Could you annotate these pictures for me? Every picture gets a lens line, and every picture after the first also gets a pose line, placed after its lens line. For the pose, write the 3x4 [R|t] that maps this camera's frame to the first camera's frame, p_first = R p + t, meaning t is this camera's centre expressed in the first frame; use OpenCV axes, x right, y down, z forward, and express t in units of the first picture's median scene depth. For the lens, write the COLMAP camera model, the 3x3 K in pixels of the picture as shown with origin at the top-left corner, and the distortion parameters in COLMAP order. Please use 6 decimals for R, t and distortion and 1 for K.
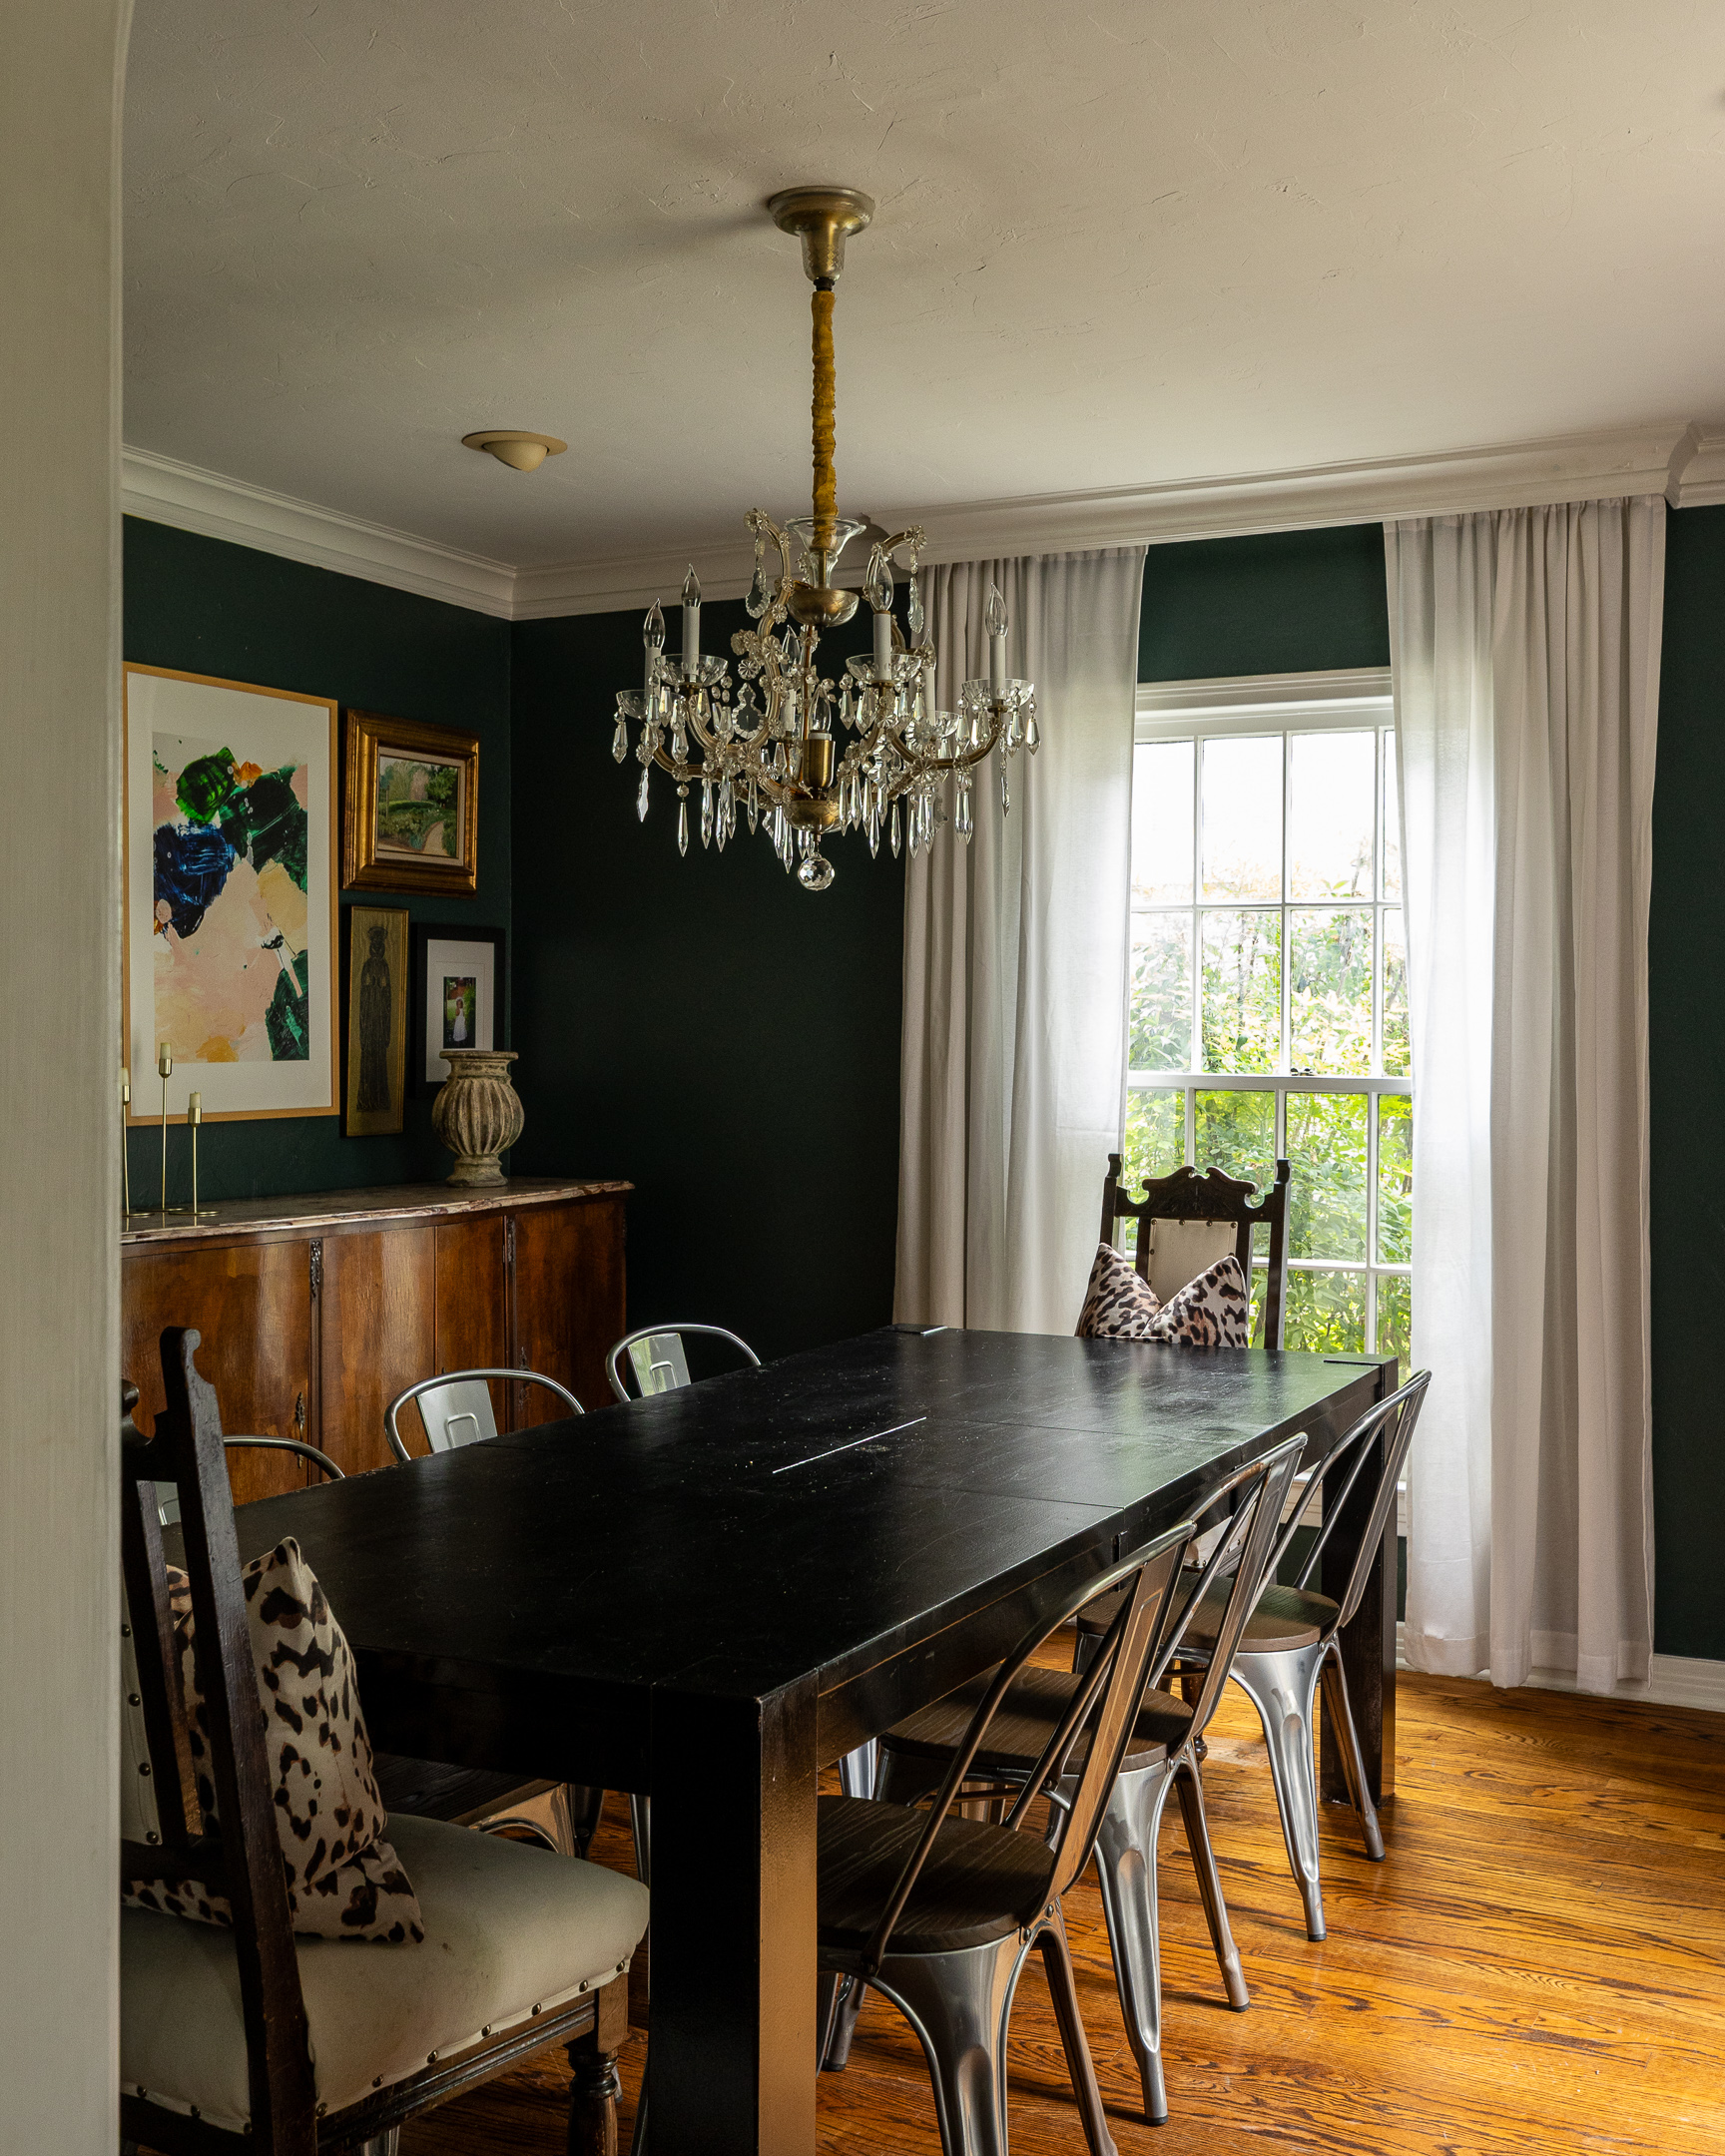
lens RADIAL K [[2205.8, 0, 931.0], [0, 2205.8, 1016.8], [0, 0, 1]] dist [-0.017743, 0.000000]
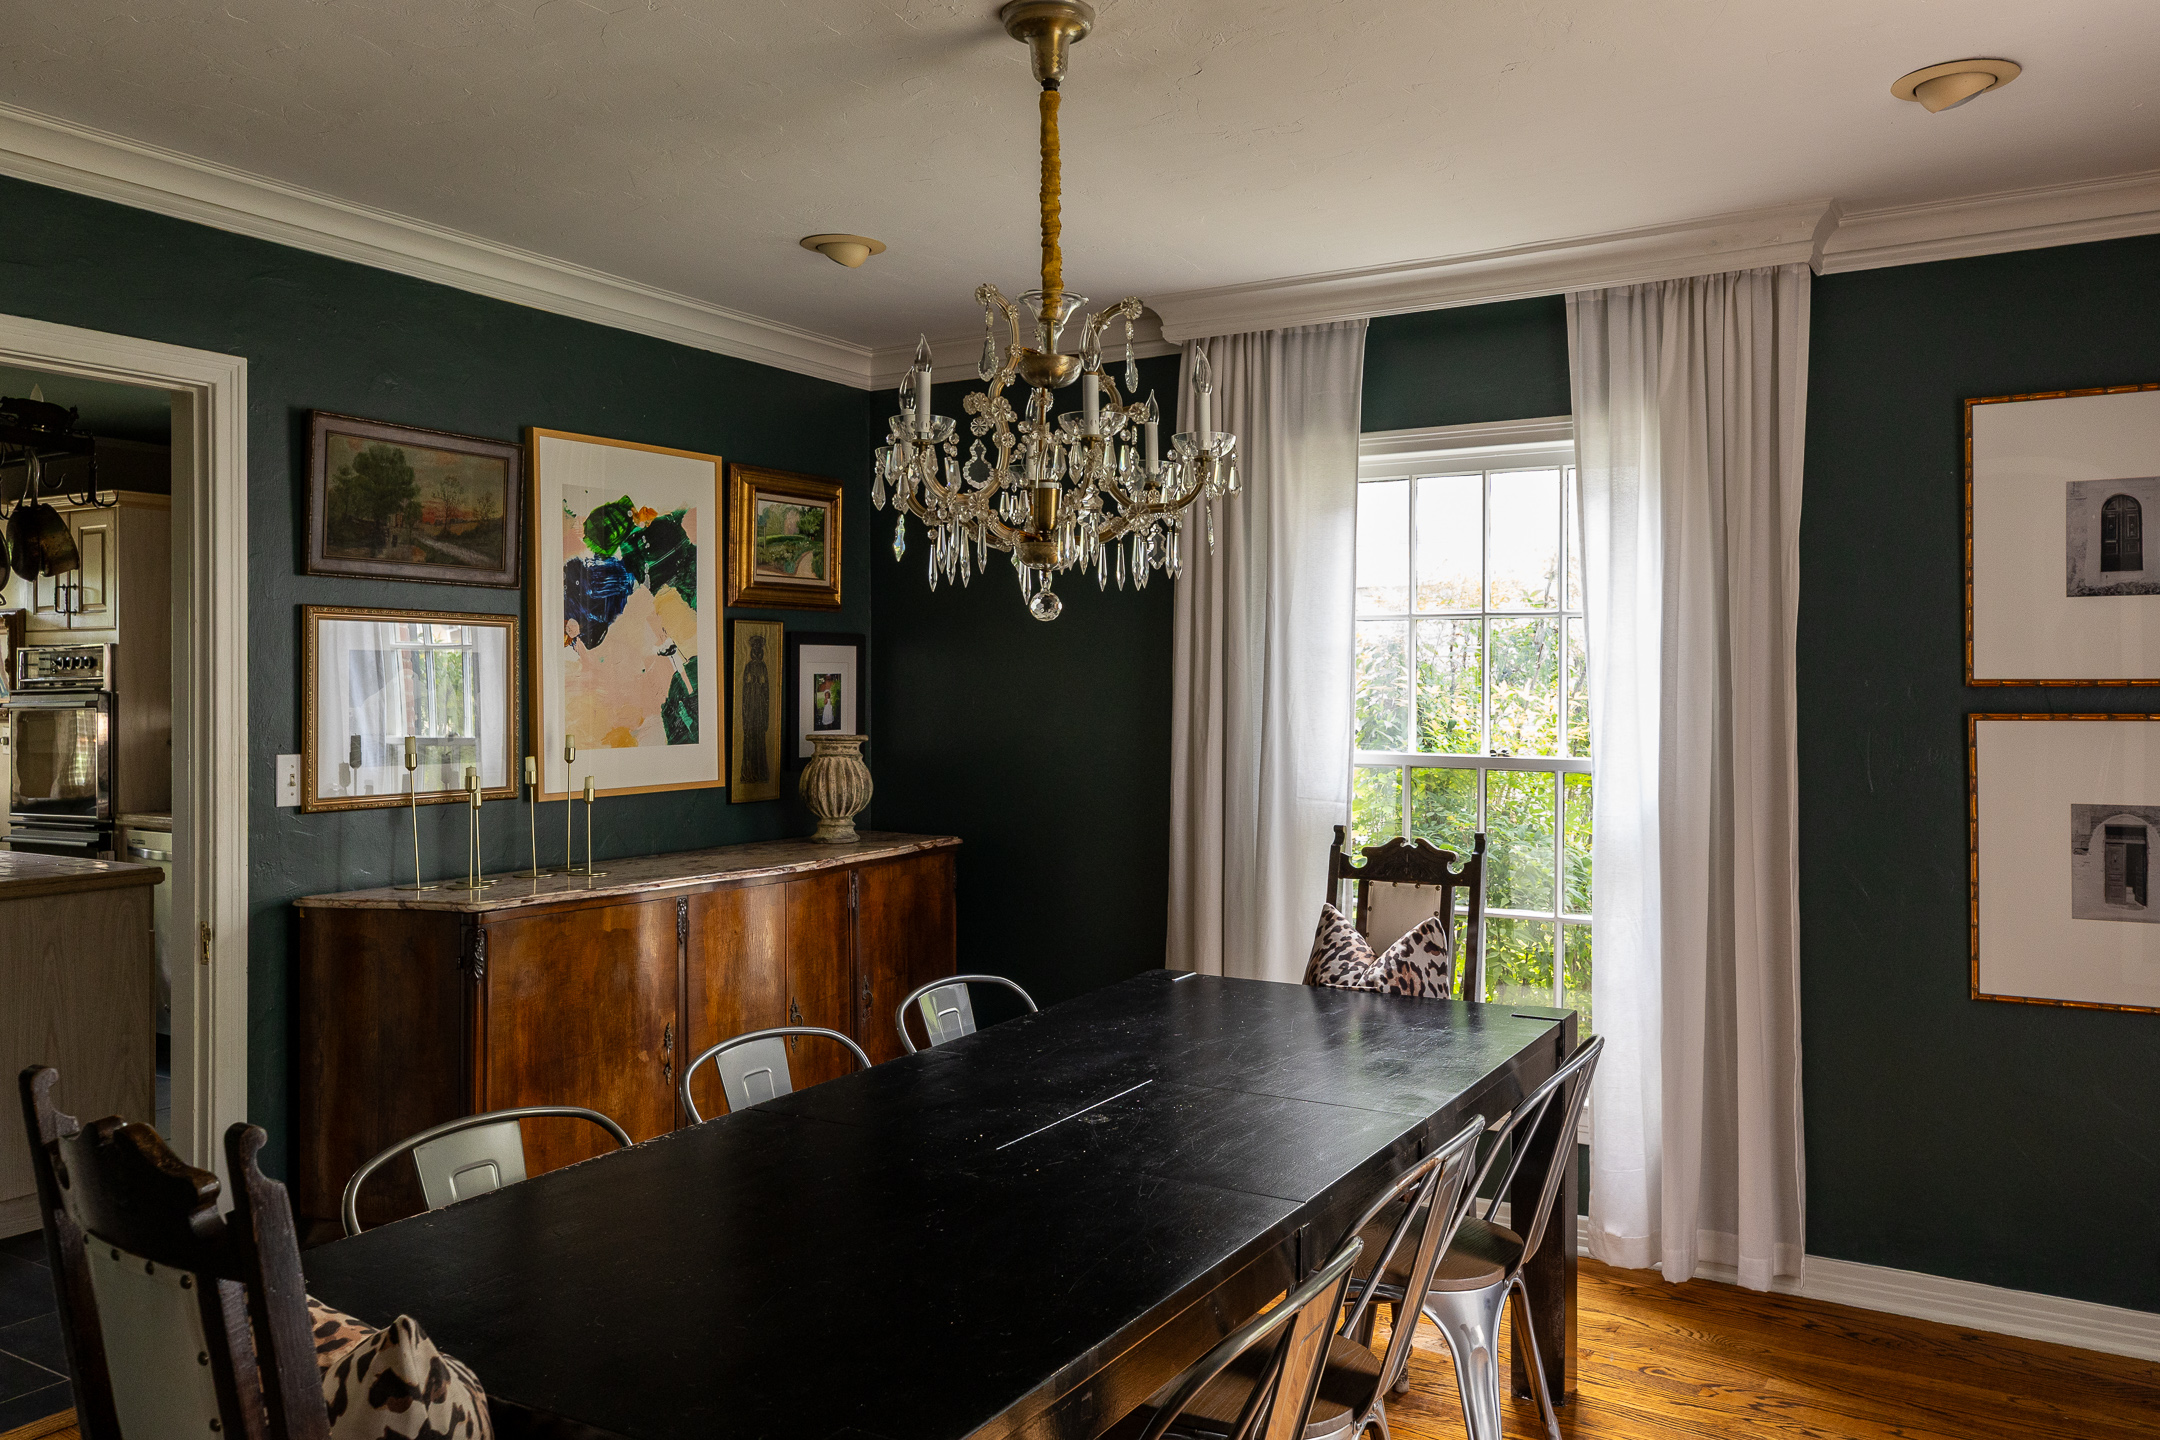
lens RADIAL K [[1581.7, 0, 1141.9], [0, 1581.7, 675.3], [0, 0, 1]] dist [0.000186, 0.002752]
pose [[0.997435, -0.005231, -0.071385, 0.037245], [0.005279, 0.999986, 0.000482, -0.020134], [0.071381, -0.000857, 0.997449, 0.130806]]
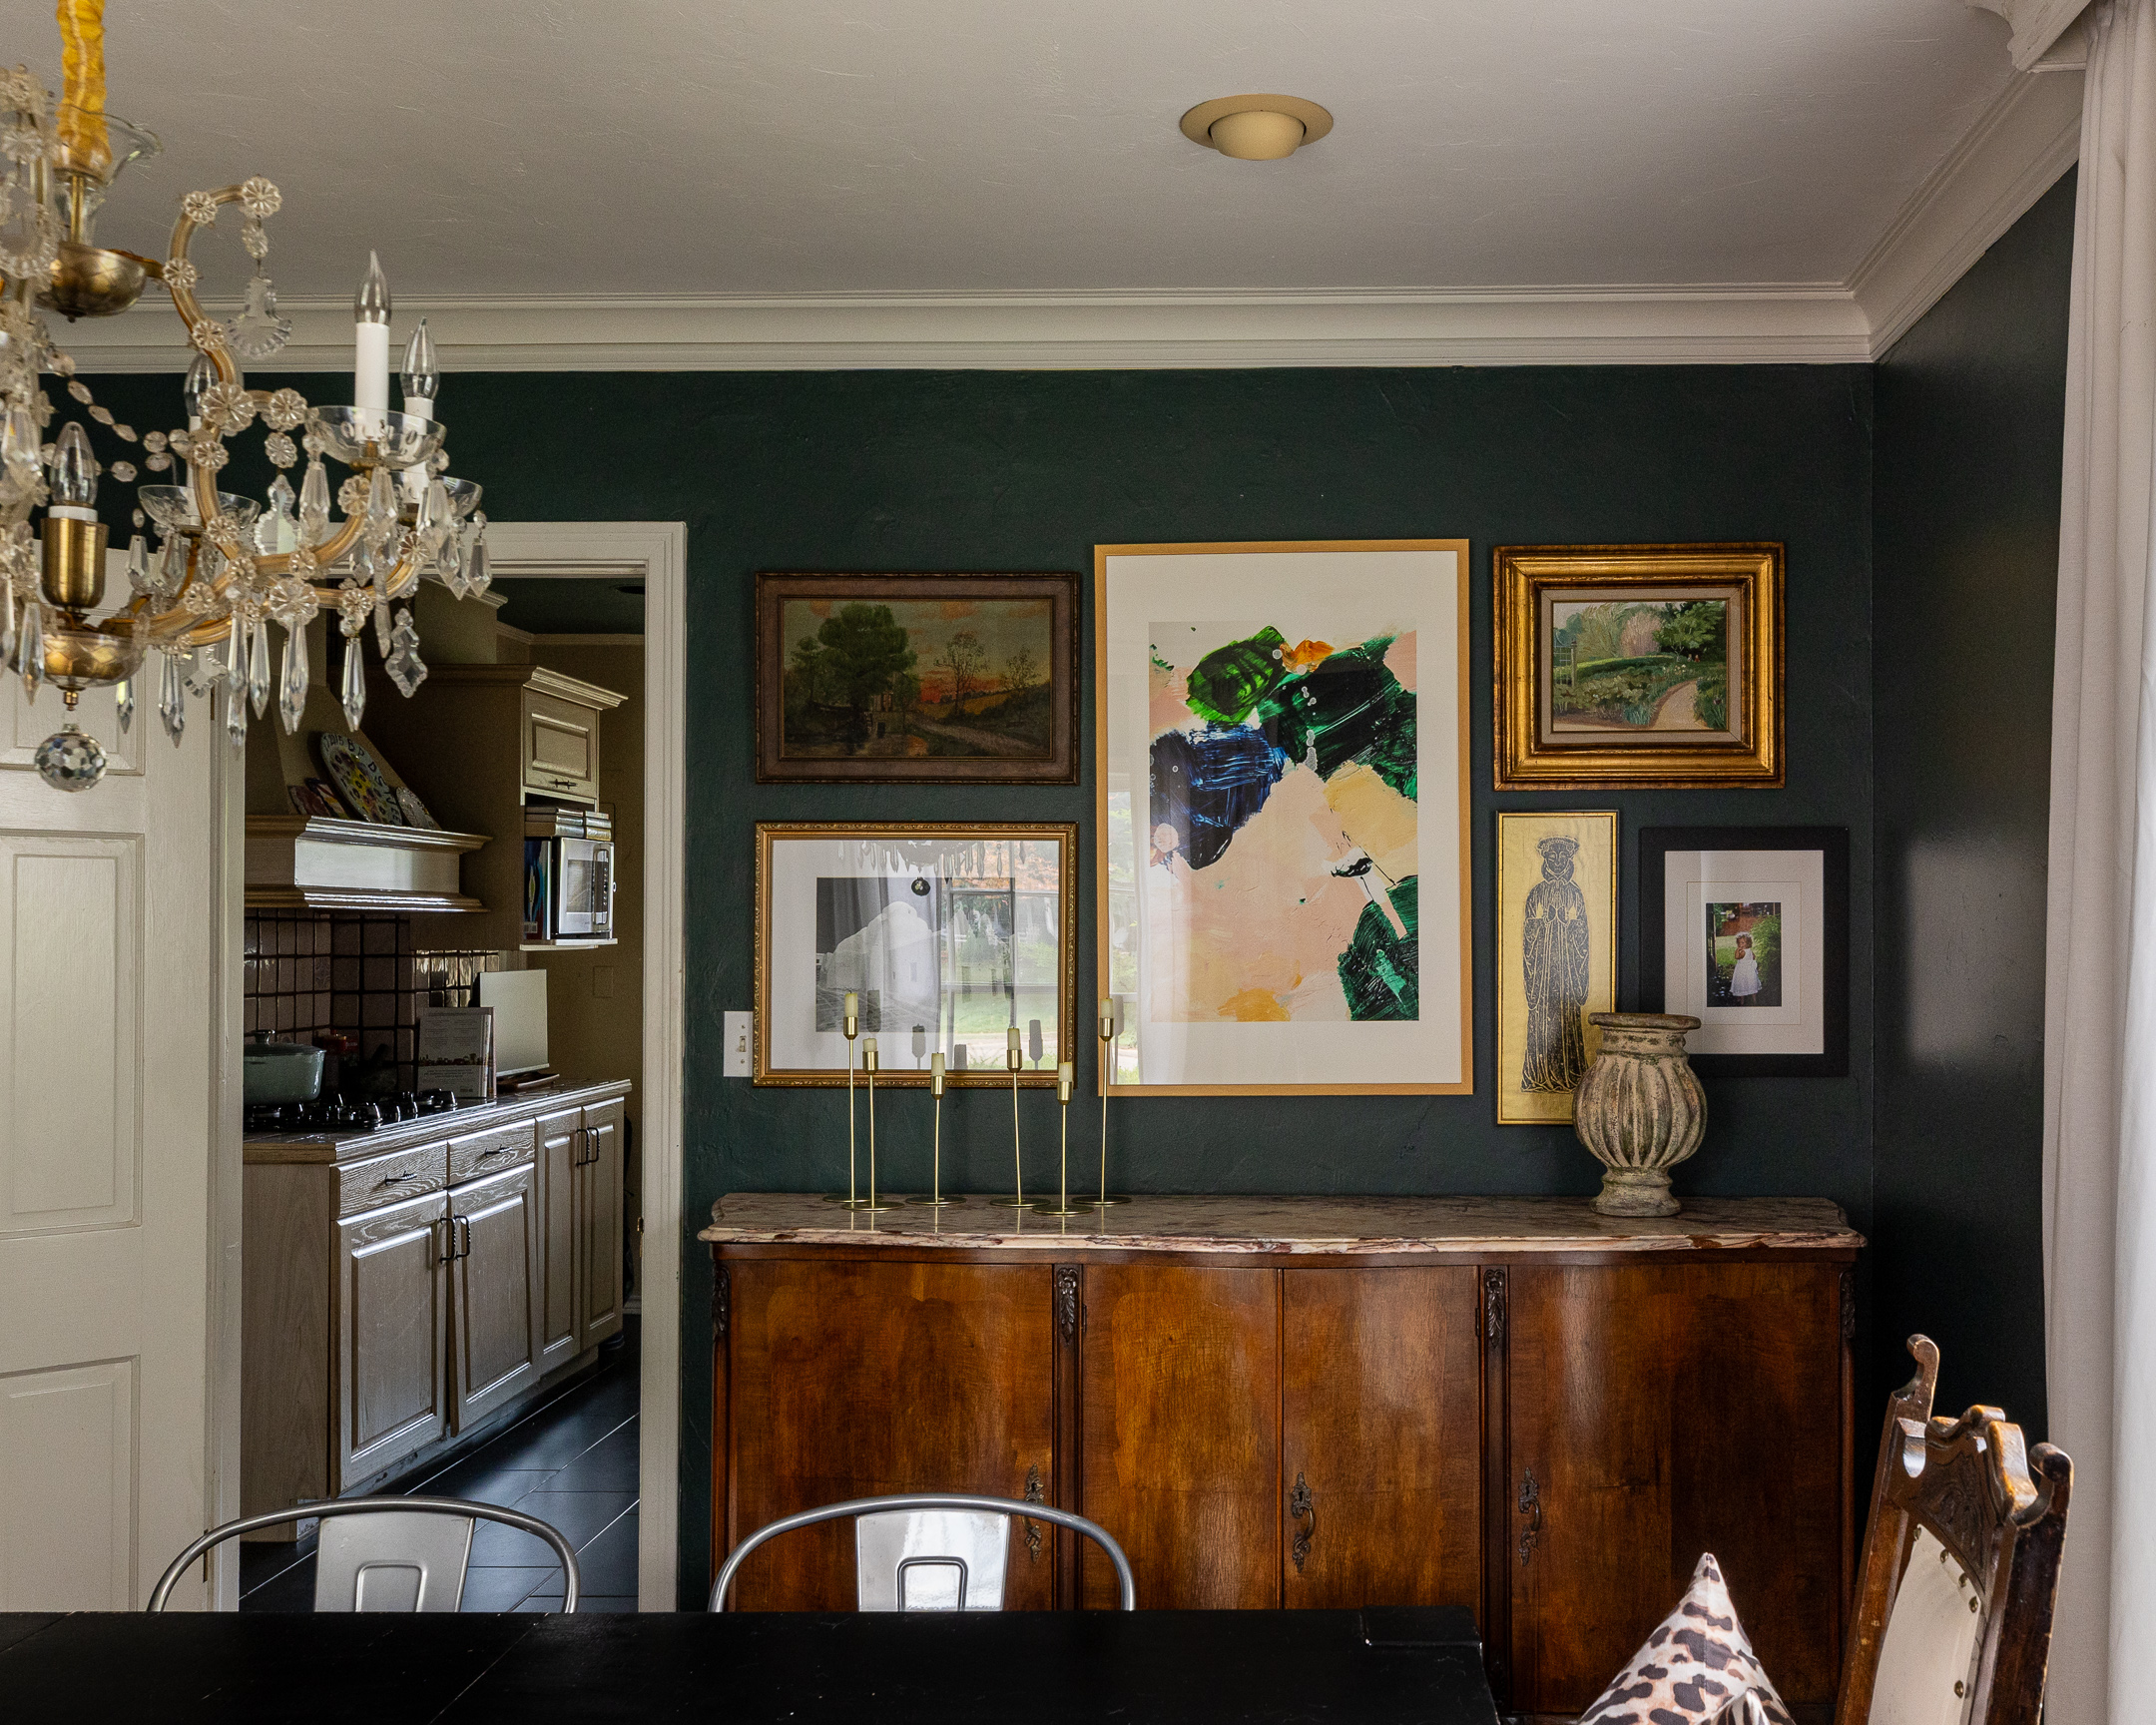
lens RADIAL K [[1980.2, 0, 1218.2], [0, 1980.2, 926.7], [0, 0, 1]] dist [-0.001449, 0.000000]
pose [[0.414298, -0.007813, -0.910108, 0.339841], [0.008490, 0.999953, -0.004719, -0.010995], [0.910102, -0.005772, 0.414345, 0.718816]]
